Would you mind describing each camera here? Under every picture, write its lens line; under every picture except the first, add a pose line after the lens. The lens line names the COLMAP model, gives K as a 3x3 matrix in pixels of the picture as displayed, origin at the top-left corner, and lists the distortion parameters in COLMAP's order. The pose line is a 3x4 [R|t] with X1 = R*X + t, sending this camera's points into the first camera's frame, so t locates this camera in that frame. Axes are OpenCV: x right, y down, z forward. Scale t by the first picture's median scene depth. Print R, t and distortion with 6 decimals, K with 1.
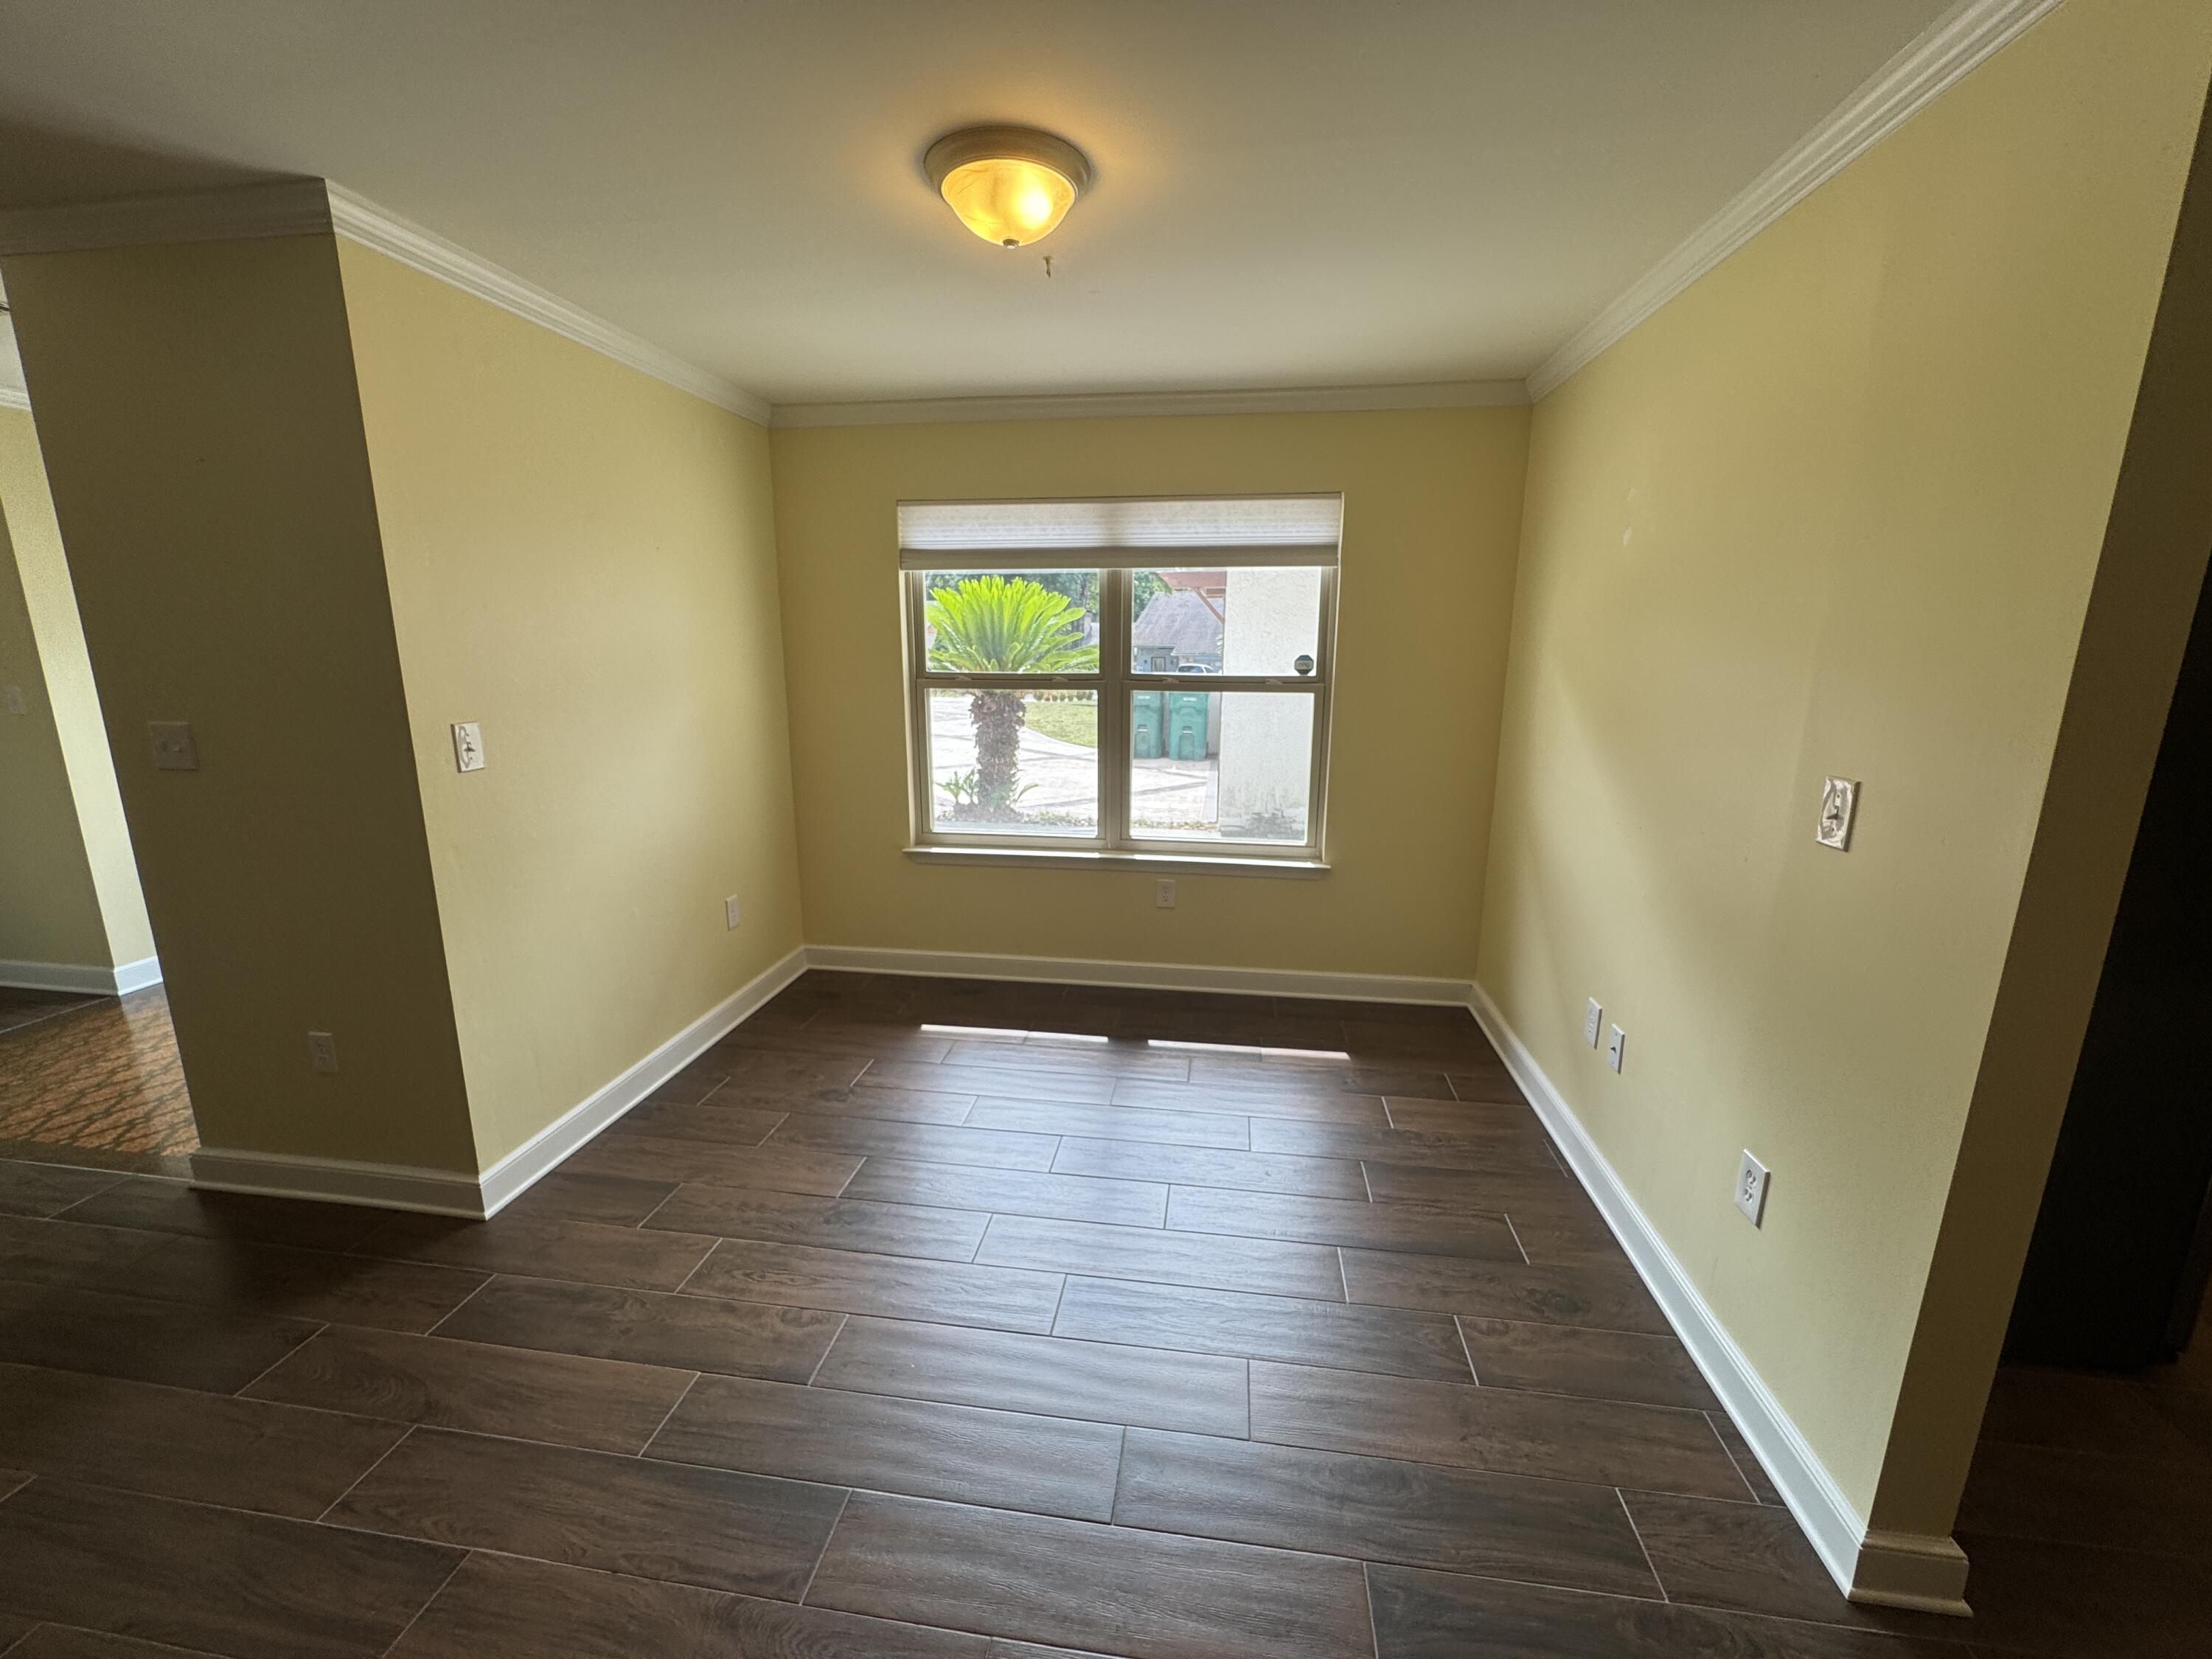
lens RADIAL K [[889.0, 0, 1106.0], [0, 889.0, 829.5], [0, 0, 1]] dist [0.000764, 0.000233]
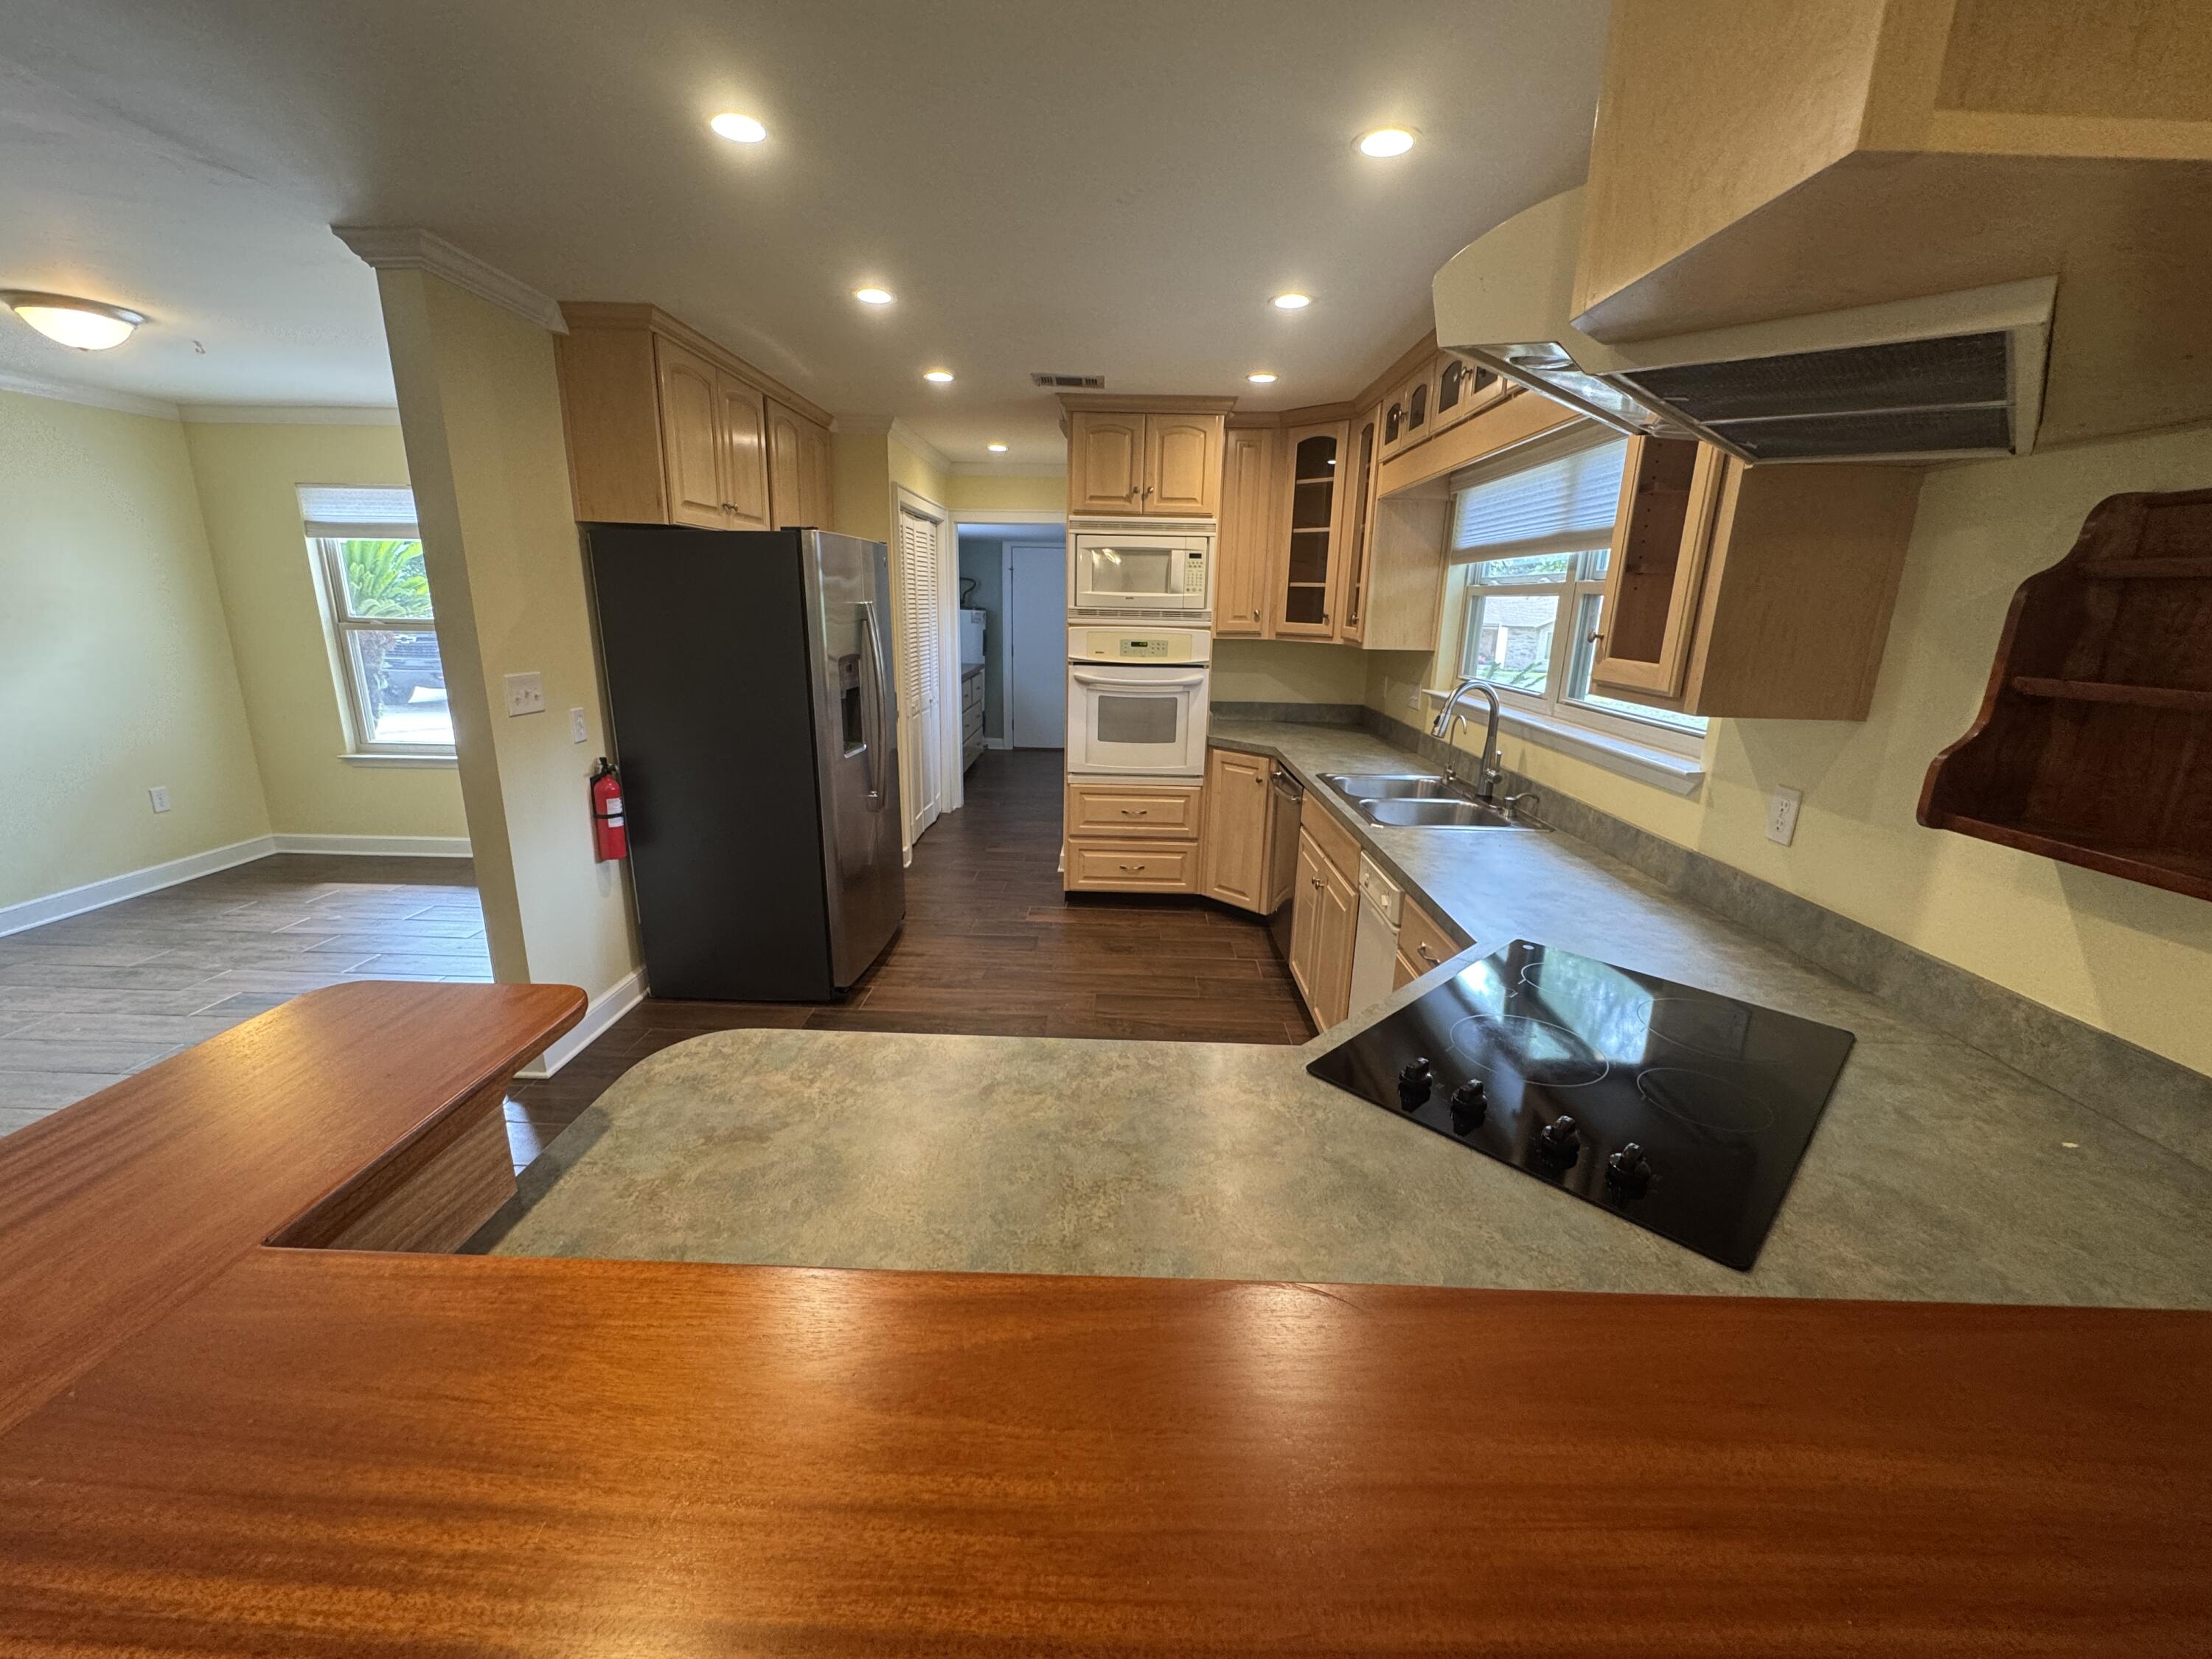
lens RADIAL K [[889.0, 0, 1106.0], [0, 889.0, 829.5], [0, 0, 1]] dist [0.000764, 0.000233]
pose [[0.992682, -0.015233, 0.119791, 0.769877], [0.009976, 0.998966, 0.044356, 0.088506], [-0.120342, -0.042836, 0.991808, -0.449328]]
